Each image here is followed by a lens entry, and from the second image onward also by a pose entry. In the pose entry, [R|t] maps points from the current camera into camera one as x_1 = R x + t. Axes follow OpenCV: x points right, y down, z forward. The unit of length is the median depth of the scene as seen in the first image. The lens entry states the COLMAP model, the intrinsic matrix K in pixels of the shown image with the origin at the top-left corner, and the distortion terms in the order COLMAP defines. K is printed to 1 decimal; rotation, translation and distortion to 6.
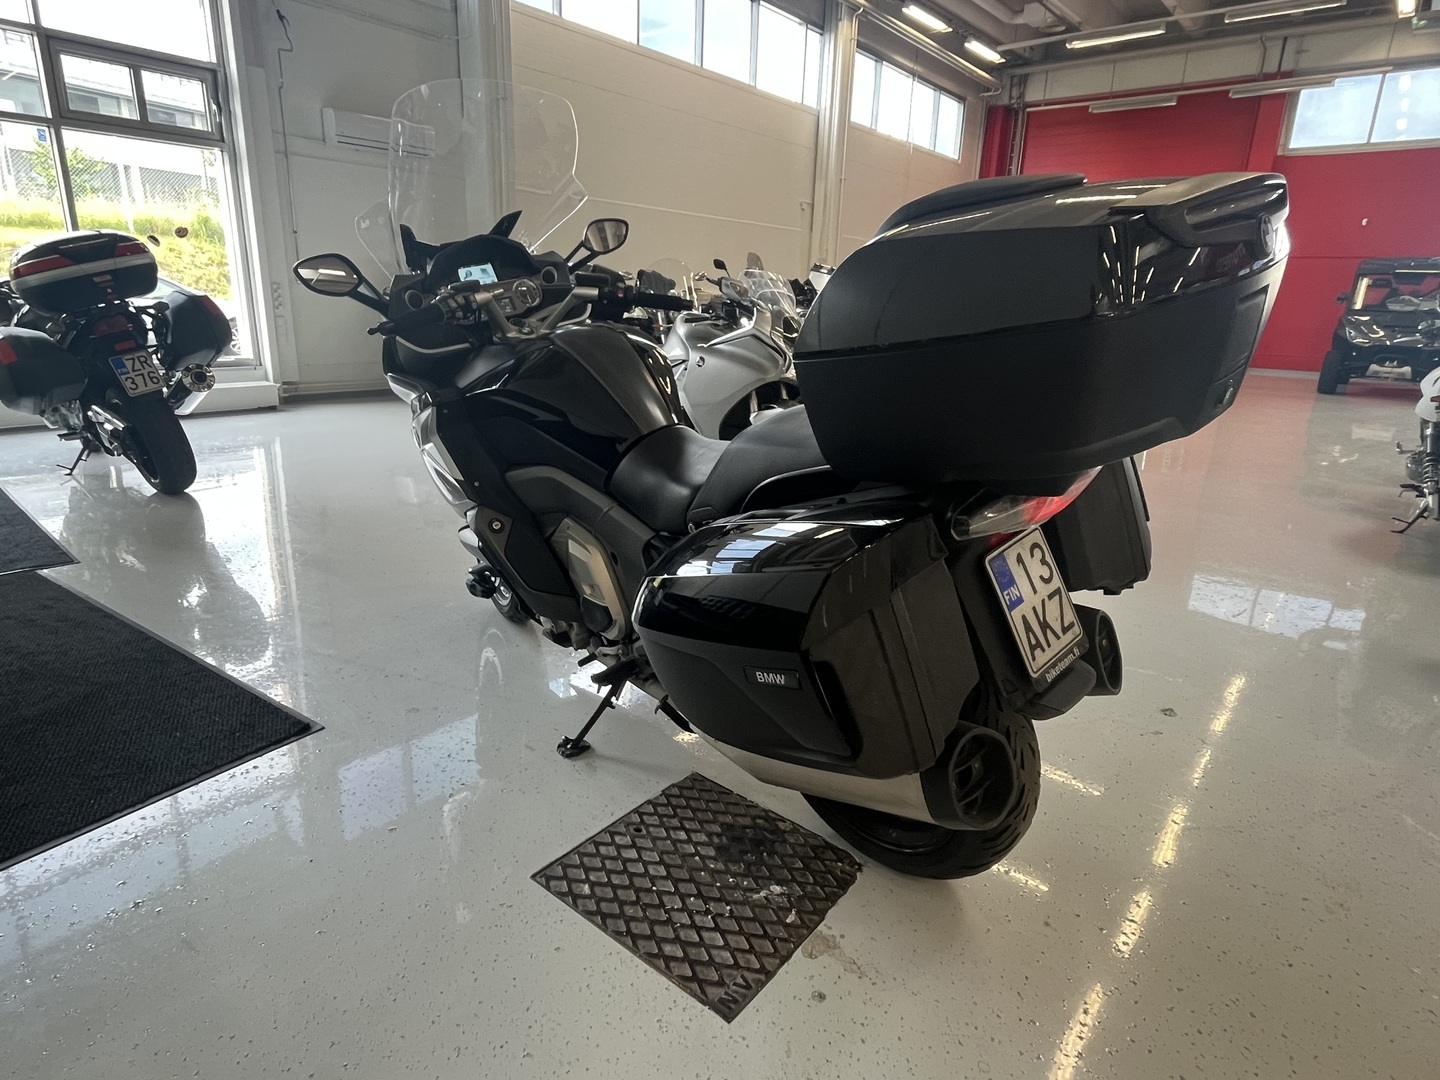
lens RADIAL K [[793.4, 0, 718.0], [0, 793.4, 532.1], [0, 0, 1]] dist [-0.004790, -0.000759]
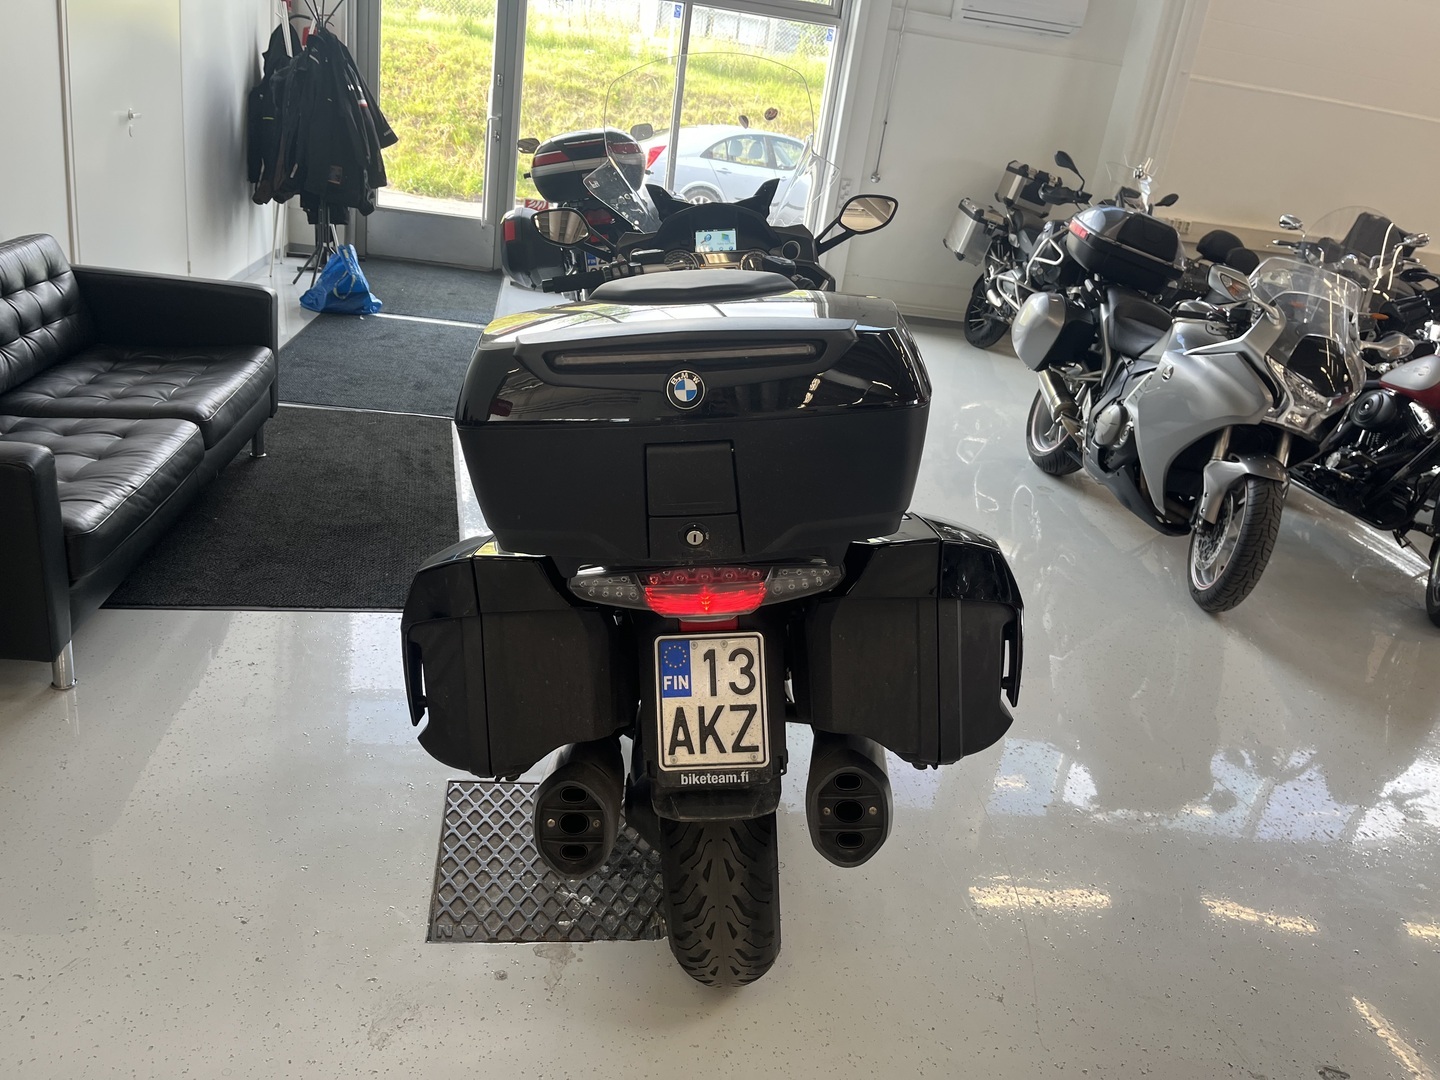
lens RADIAL K [[1086.6, 0, 720.0], [0, 1086.6, 540.0], [0, 0, 1]] dist [0.015197, 0.000507]
pose [[0.734224, 0.313388, -0.602248, 0.743700], [-0.299797, 0.945573, 0.126548, -0.174815], [0.609128, 0.087637, 0.788215, -0.023881]]
